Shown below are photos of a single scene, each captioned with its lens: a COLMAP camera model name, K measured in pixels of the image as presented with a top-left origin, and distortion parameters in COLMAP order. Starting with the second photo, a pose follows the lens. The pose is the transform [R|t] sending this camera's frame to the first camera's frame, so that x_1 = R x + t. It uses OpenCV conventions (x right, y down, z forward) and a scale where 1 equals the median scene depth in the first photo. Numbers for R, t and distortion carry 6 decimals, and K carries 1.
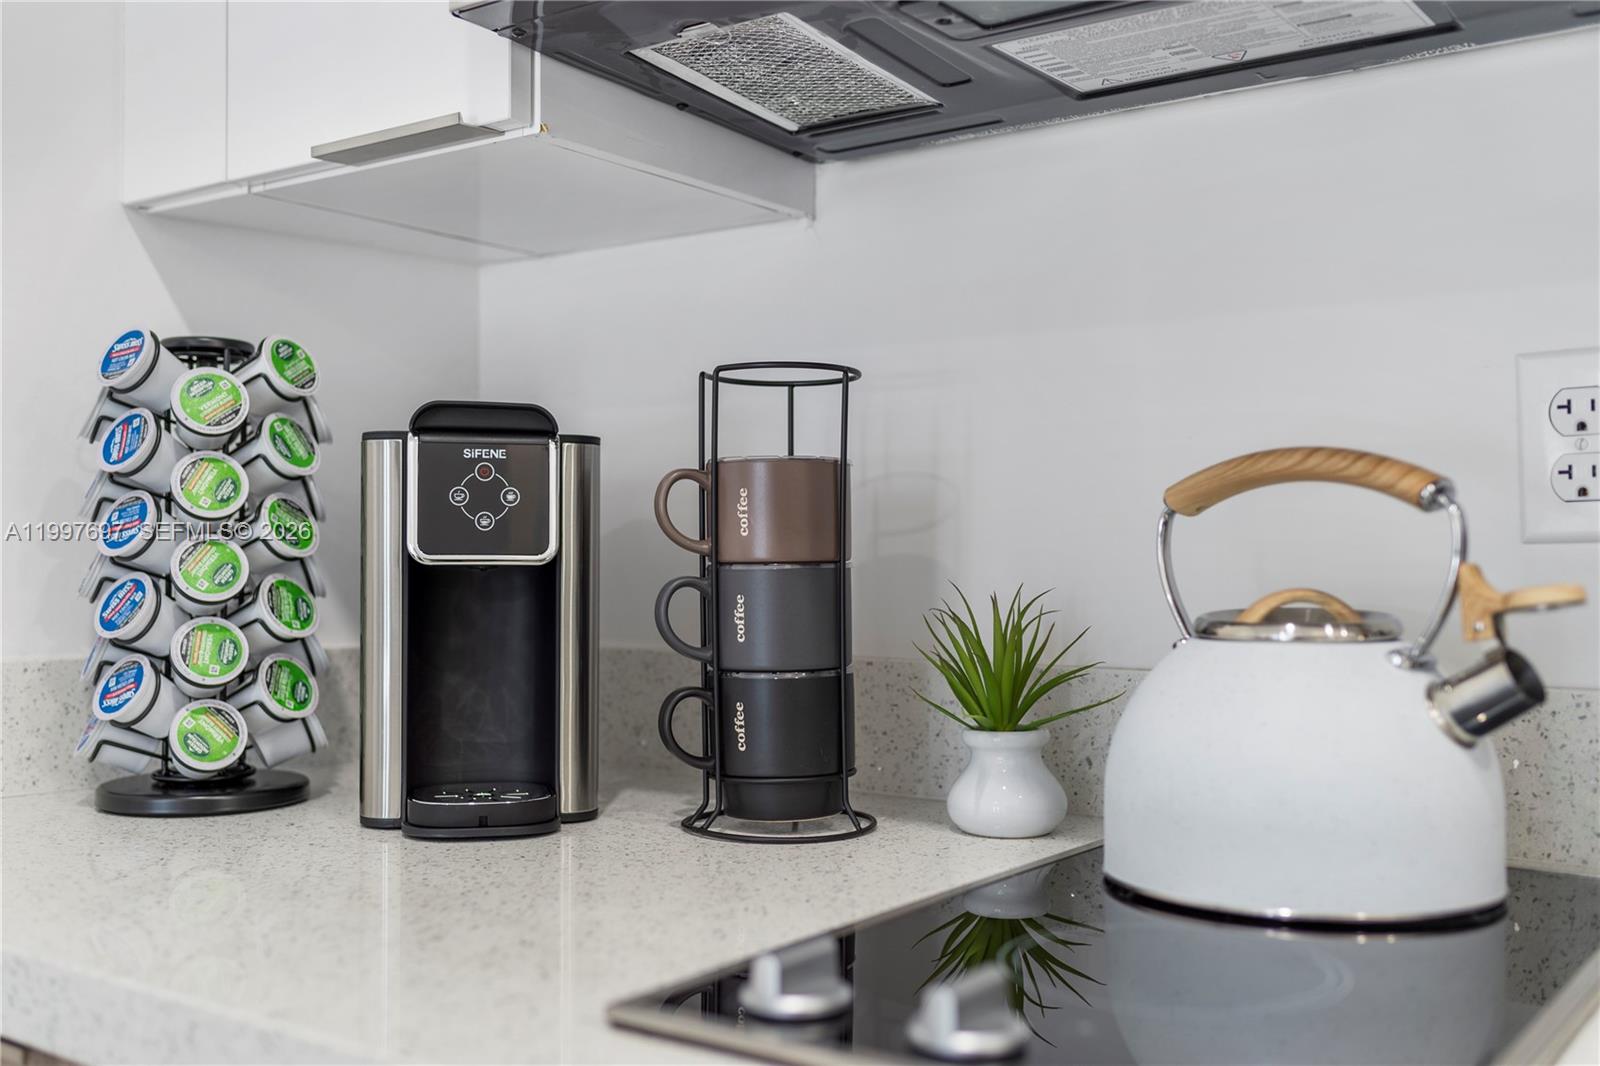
lens RADIAL K [[1583.9, 0, 800.0], [0, 1583.9, 533.0], [0, 0, 1]] dist [0.006003, 0.001717]
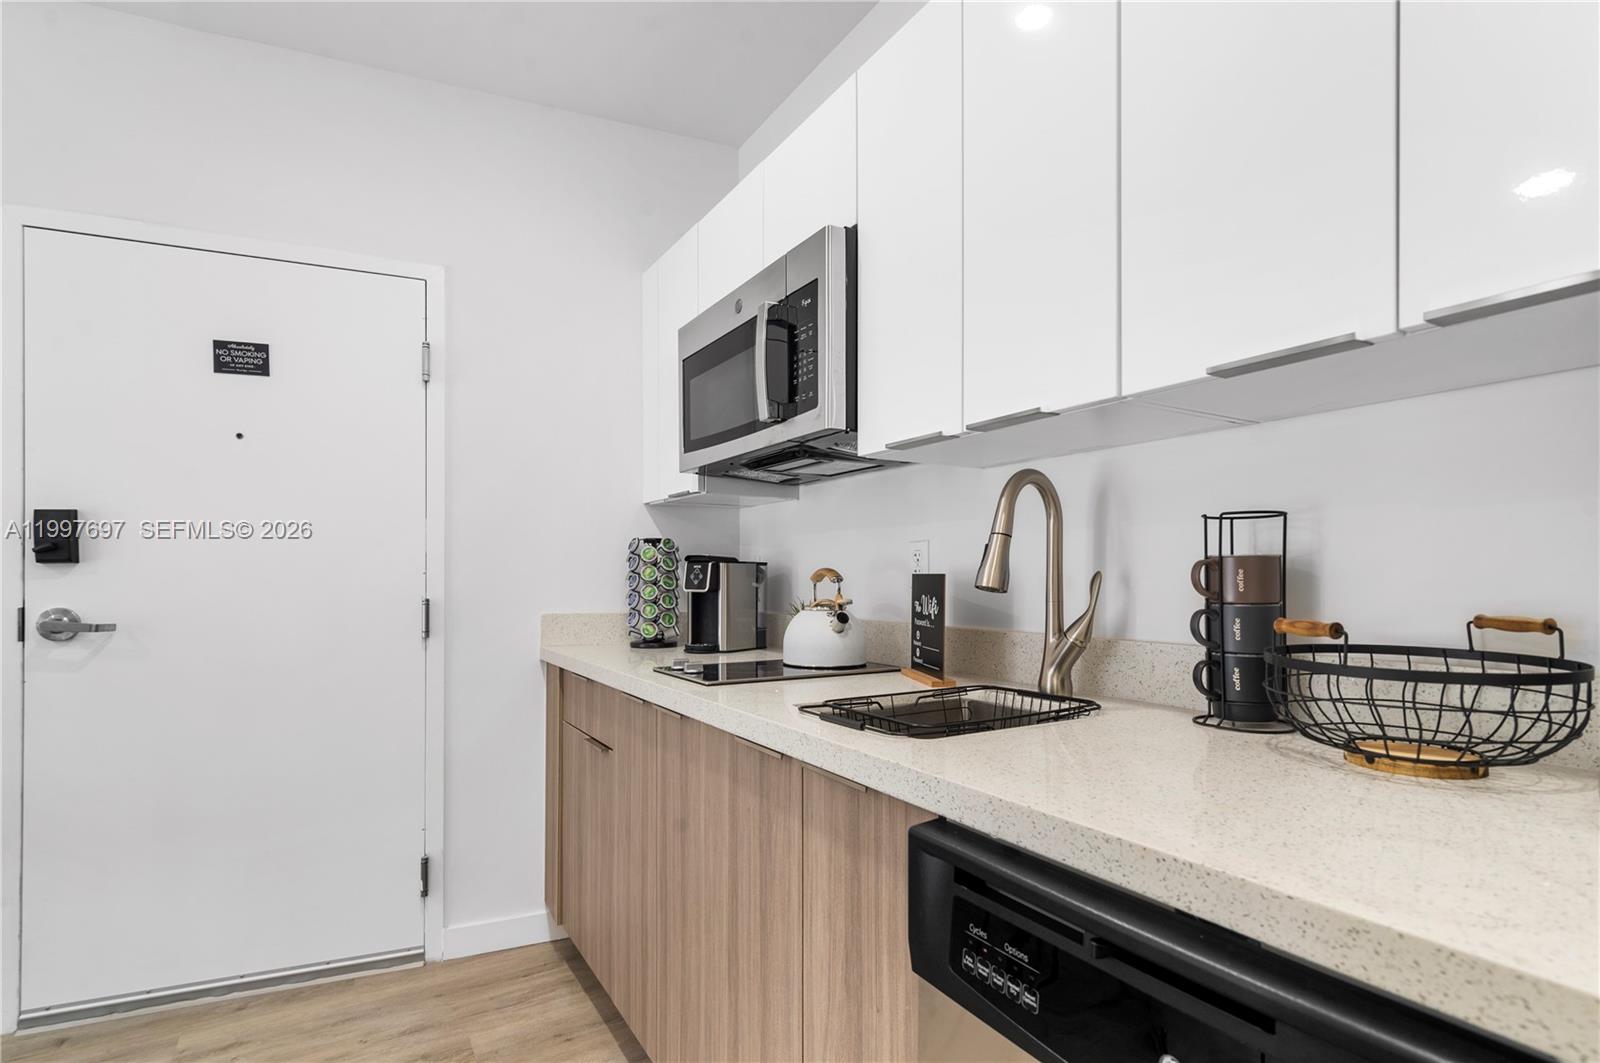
lens RADIAL K [[770.5, 0, 796.0], [0, 770.5, 572.7], [0, 0, 1]] dist [0.008926, -0.001089]
pose [[0.923685, -0.004570, -0.383126, 0.878333], [0.007886, 0.999944, 0.007086, -0.046395], [0.383073, -0.009567, 0.923669, -0.874997]]
